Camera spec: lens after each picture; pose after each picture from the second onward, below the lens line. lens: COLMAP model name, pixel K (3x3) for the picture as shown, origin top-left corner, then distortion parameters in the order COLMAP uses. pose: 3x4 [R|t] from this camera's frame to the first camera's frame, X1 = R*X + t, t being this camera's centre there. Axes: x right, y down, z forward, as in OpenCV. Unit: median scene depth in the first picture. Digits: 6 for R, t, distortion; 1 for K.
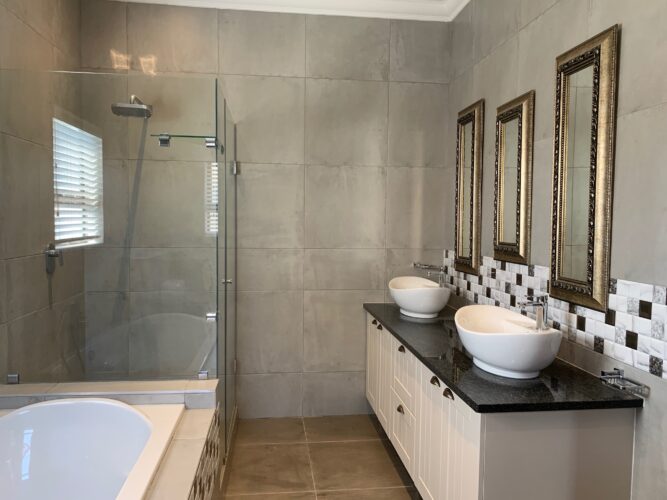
lens RADIAL K [[512.1, 0, 331.8], [0, 512.1, 248.9], [0, 0, 1]] dist [0.056987, -0.068159]
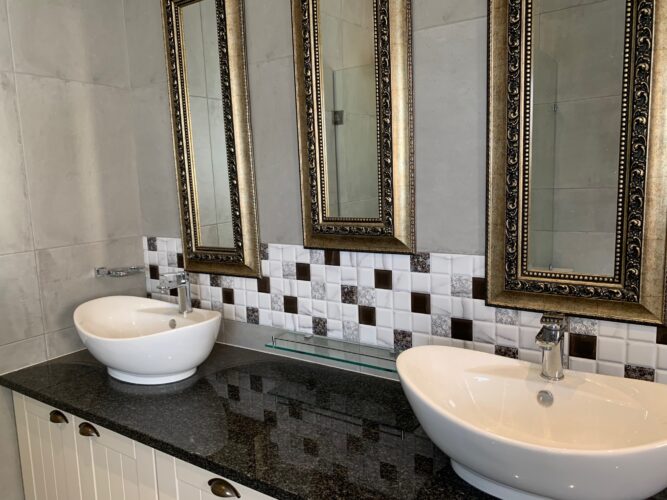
lens RADIAL K [[496.1, 0, 334.5], [0, 496.1, 252.2], [0, 0, 1]] dist [0.005484, -0.004631]
pose [[0.645776, -0.142083, 0.750190, -0.047282], [0.082645, 0.989768, 0.116316, -0.022076], [-0.759041, -0.013115, 0.650911, 0.370436]]
